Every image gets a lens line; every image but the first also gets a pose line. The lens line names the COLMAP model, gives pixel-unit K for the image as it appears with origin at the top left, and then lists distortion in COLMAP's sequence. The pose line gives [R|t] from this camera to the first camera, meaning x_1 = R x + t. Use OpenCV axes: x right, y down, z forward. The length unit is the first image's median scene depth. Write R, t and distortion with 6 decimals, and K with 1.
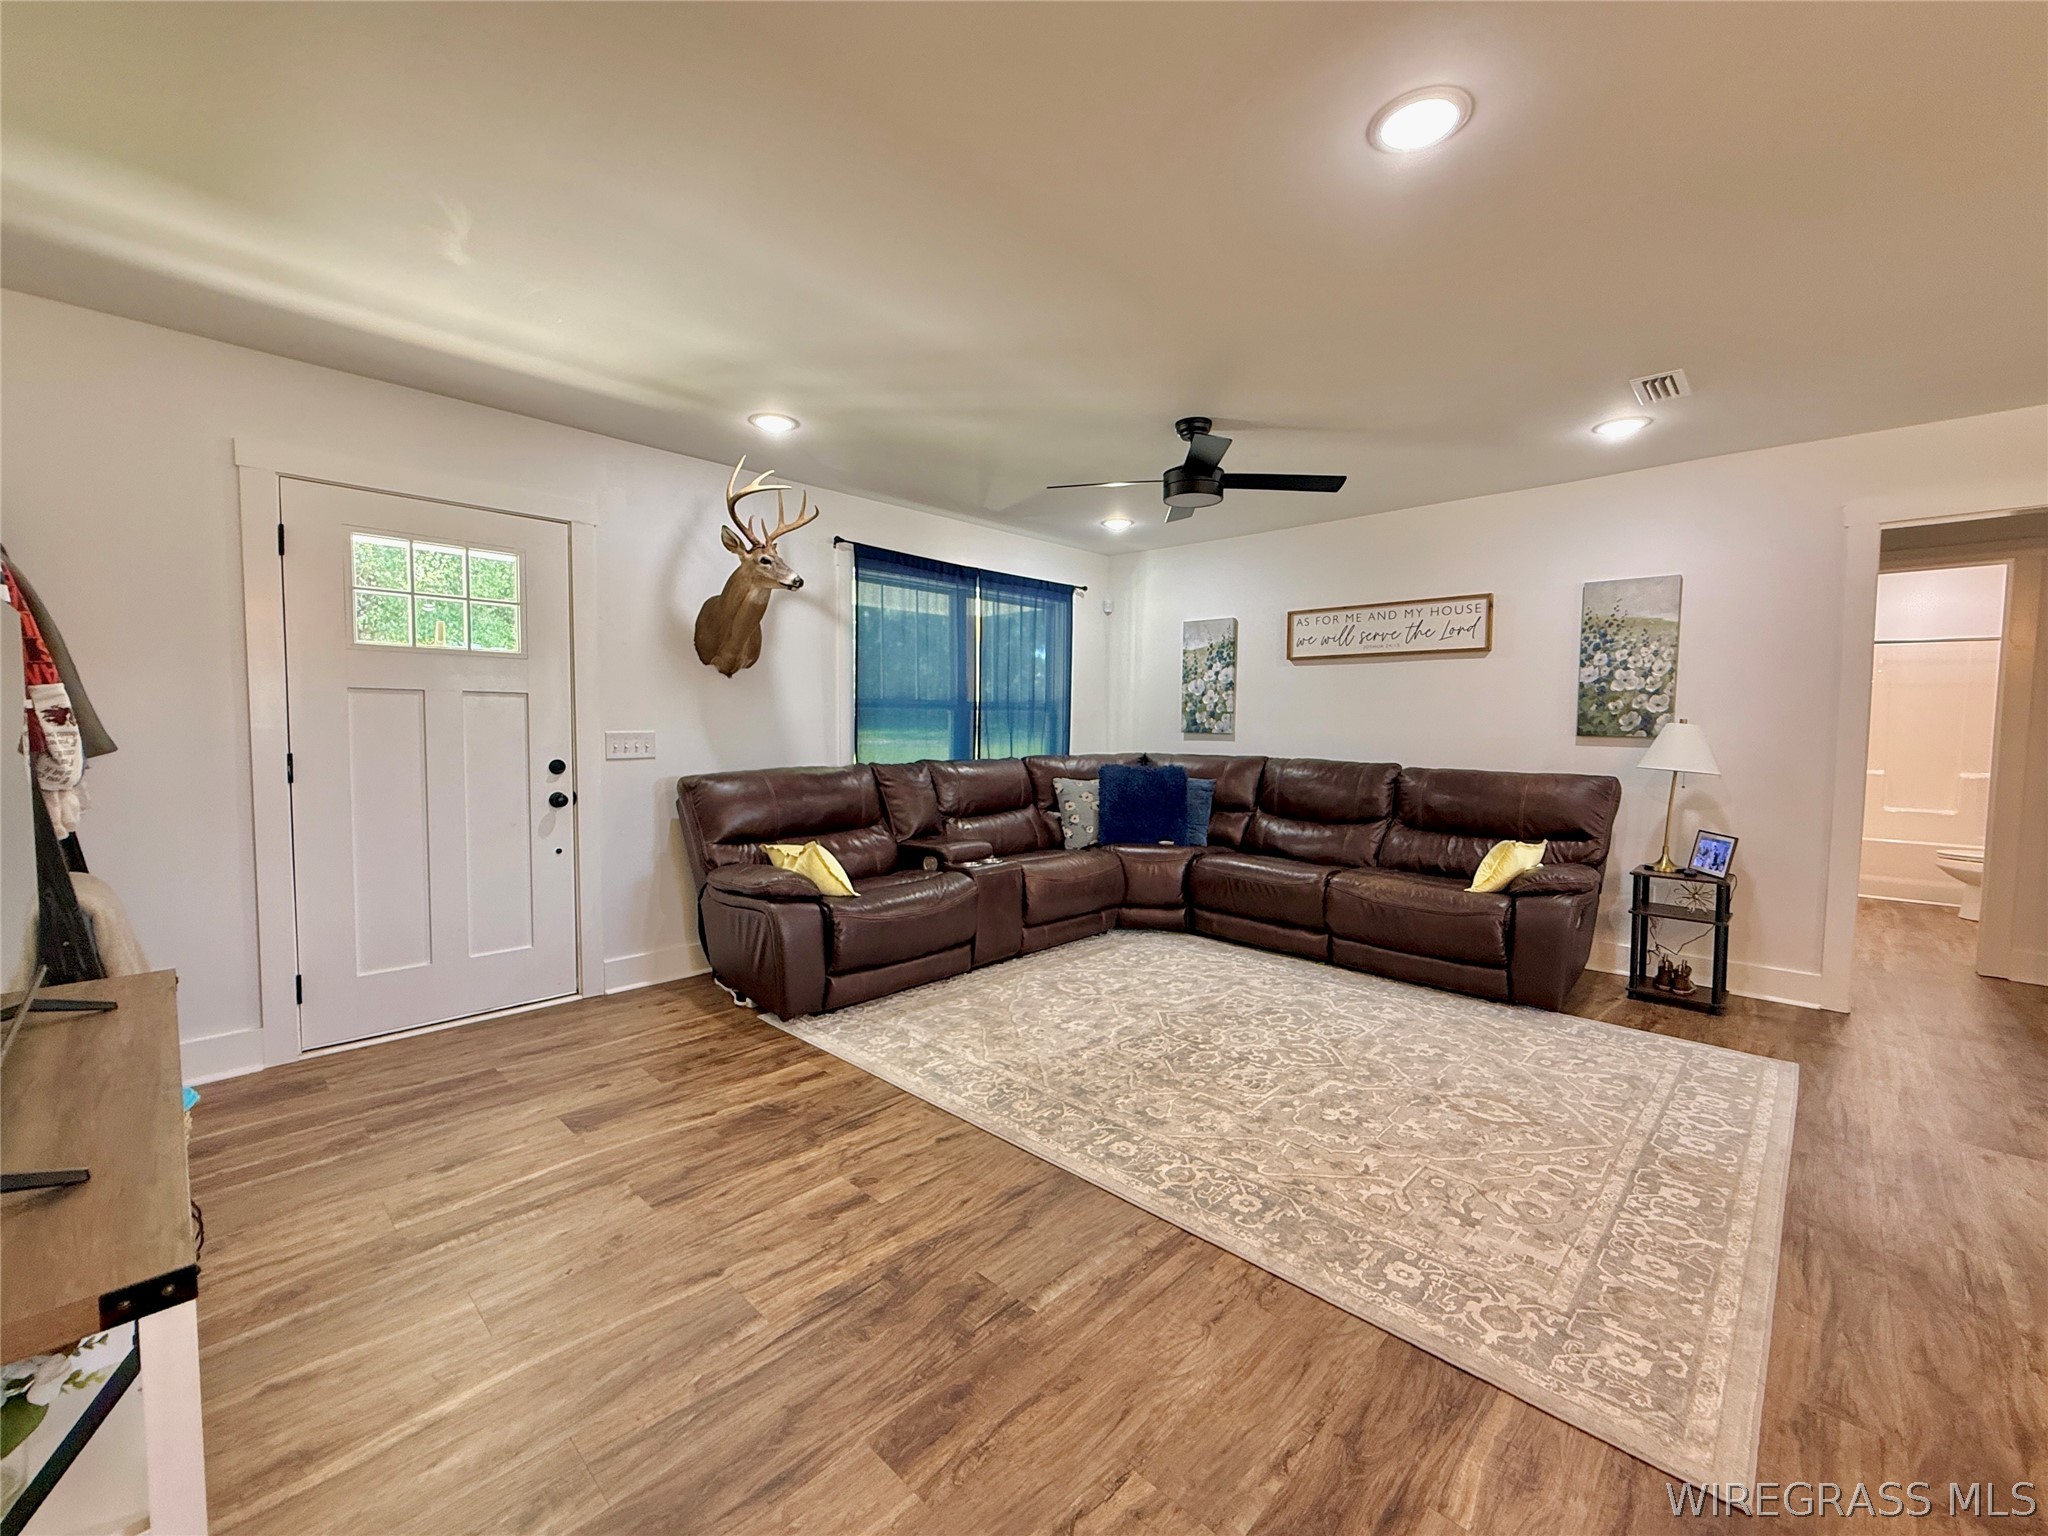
lens RADIAL K [[829.2, 0, 1024.0], [0, 829.2, 768.0], [0, 0, 1]] dist [-0.002247, -0.000244]
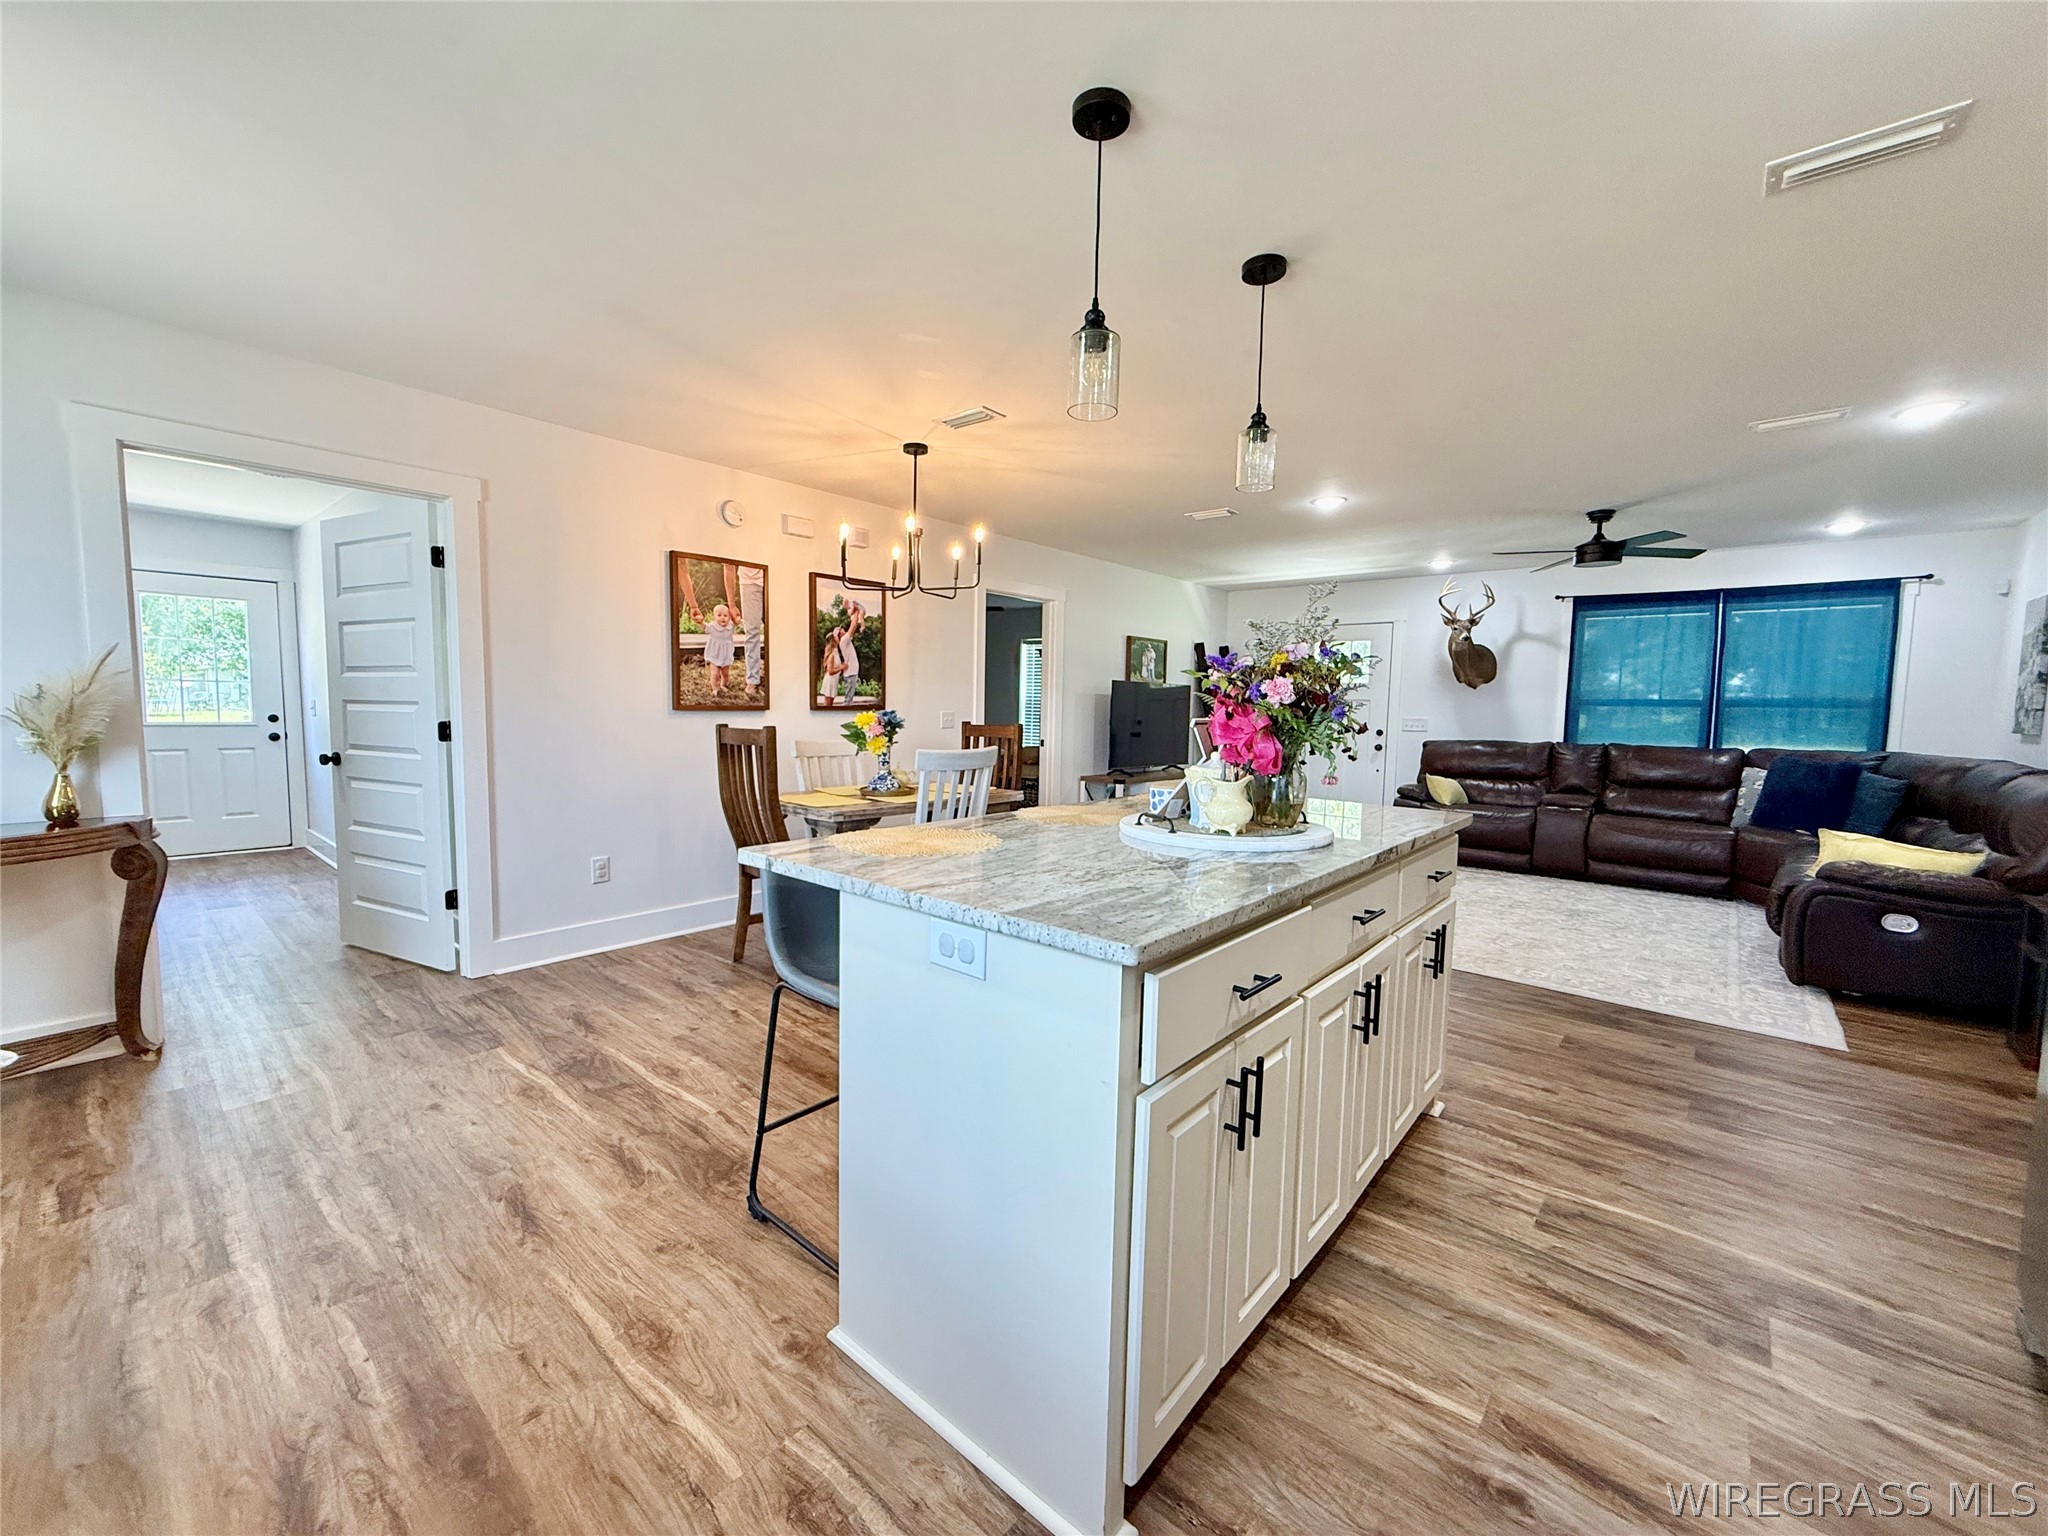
lens RADIAL K [[814.6, 0, 1019.5], [0, 814.6, 767.9], [0, 0, 1]] dist [0.000790, 0.000120]
pose [[0.047840, 0.072226, -0.996240, 1.524227], [-0.073675, 0.994921, 0.068592, 0.014091], [0.996134, 0.070117, 0.052918, -0.076661]]
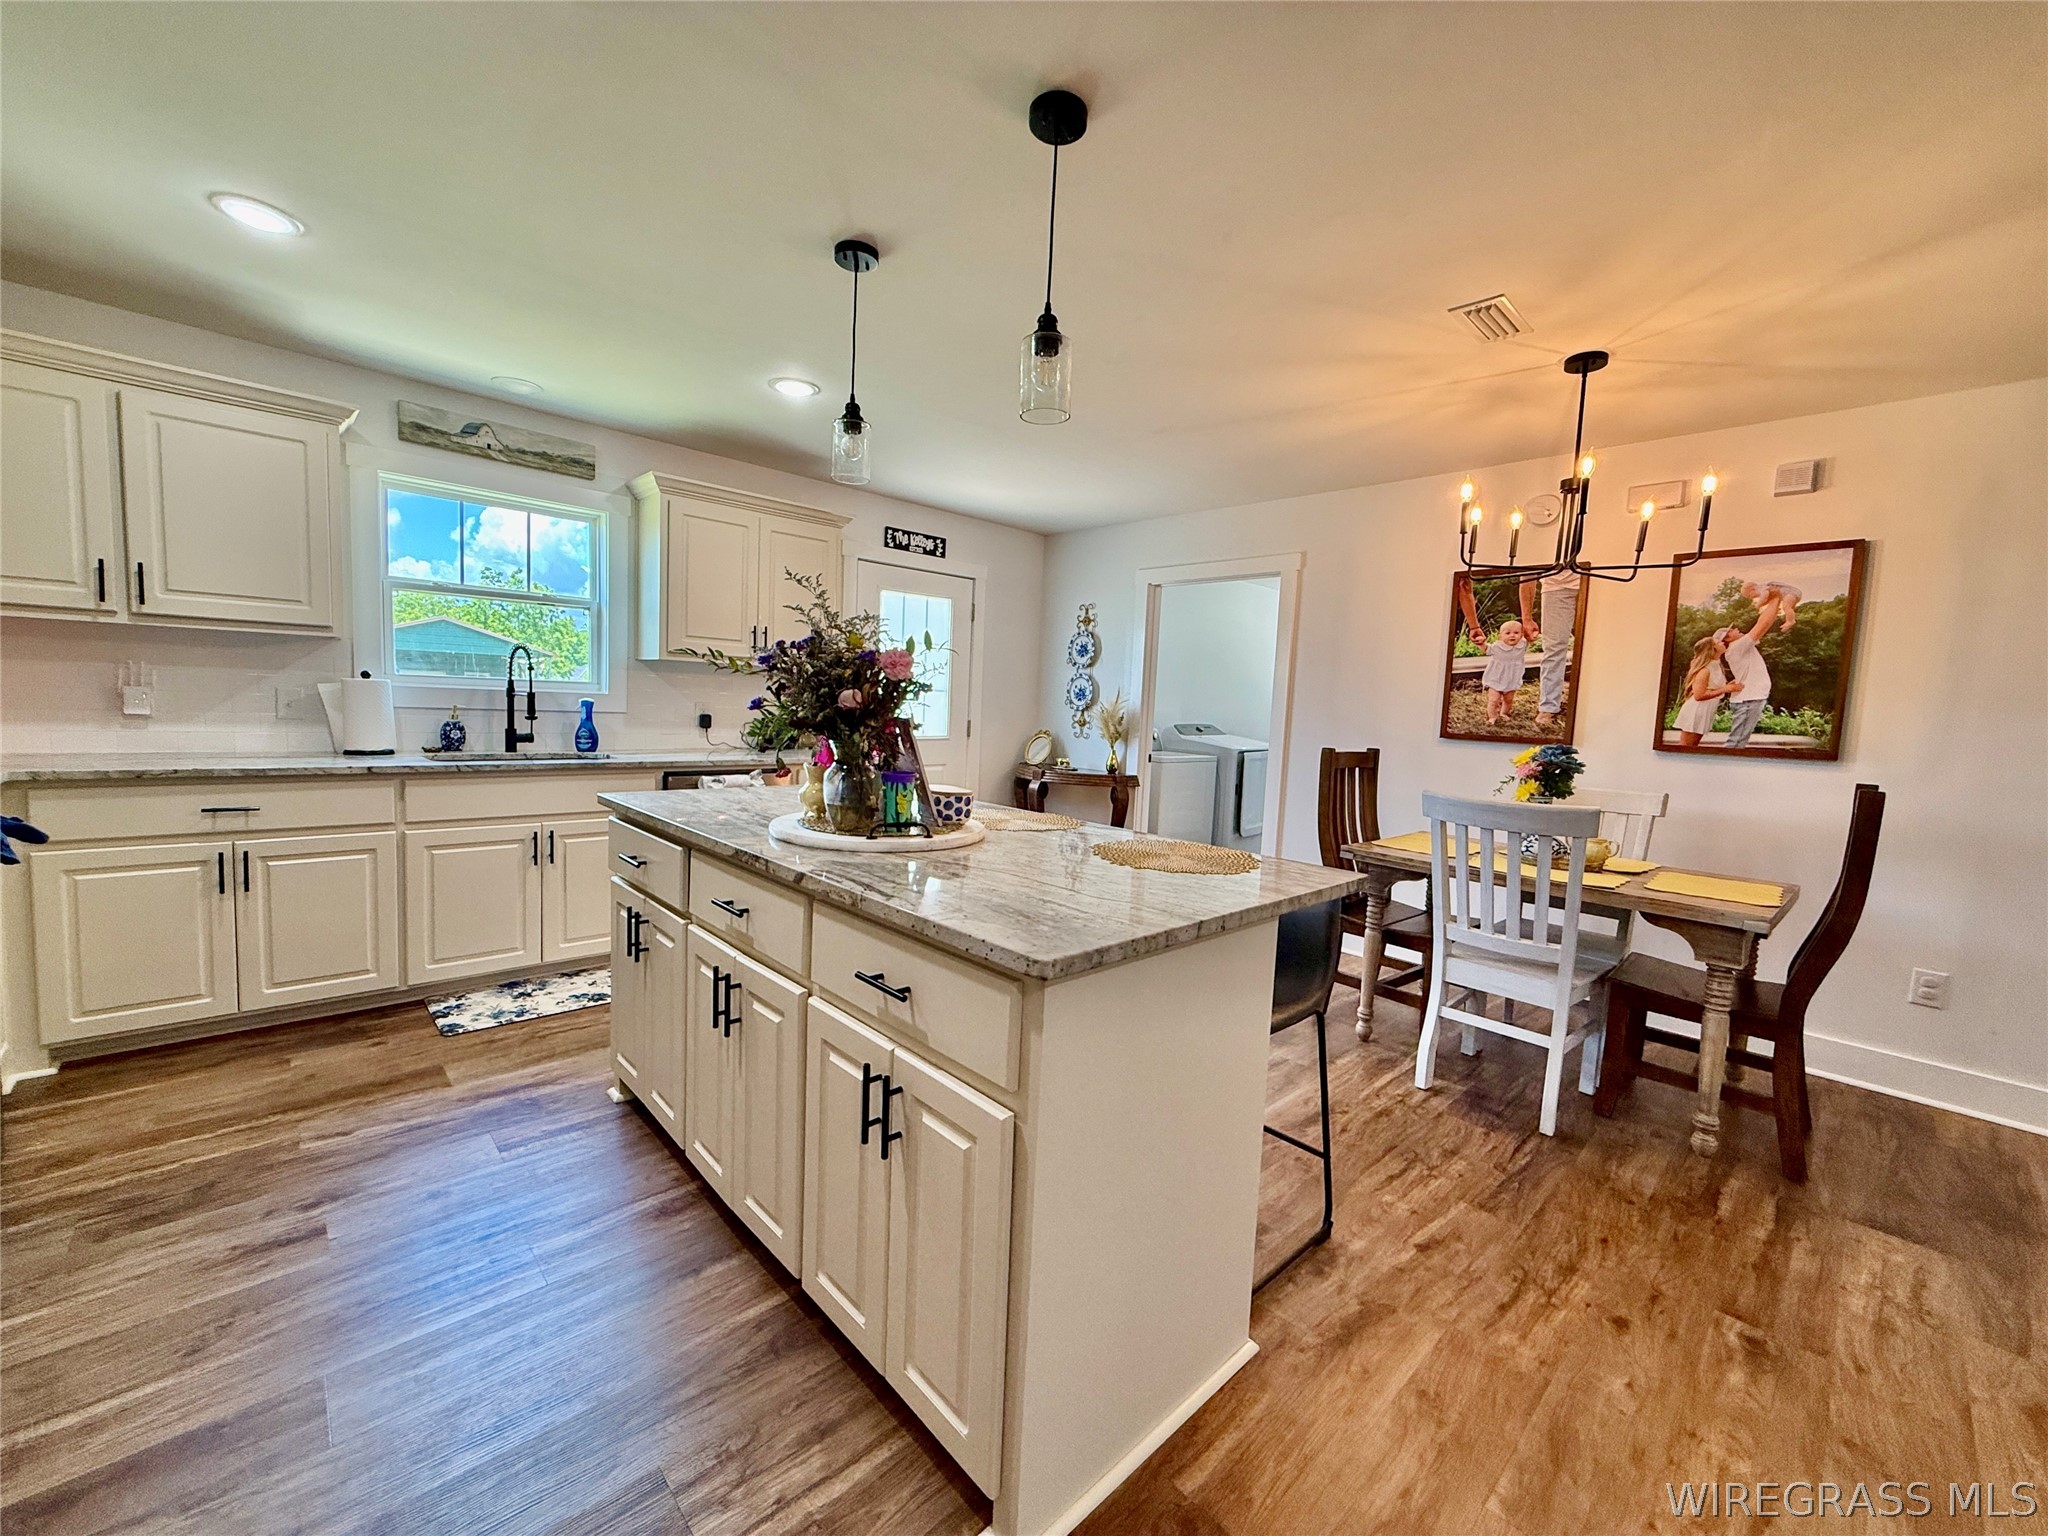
lens RADIAL K [[814.6, 0, 1019.5], [0, 814.6, 767.9], [0, 0, 1]] dist [0.000790, 0.000120]
pose [[-0.996893, -0.059125, 0.052036, 0.873138], [-0.051389, 0.988937, 0.139151, -0.035417], [-0.059688, 0.136044, -0.988903, 0.609063]]
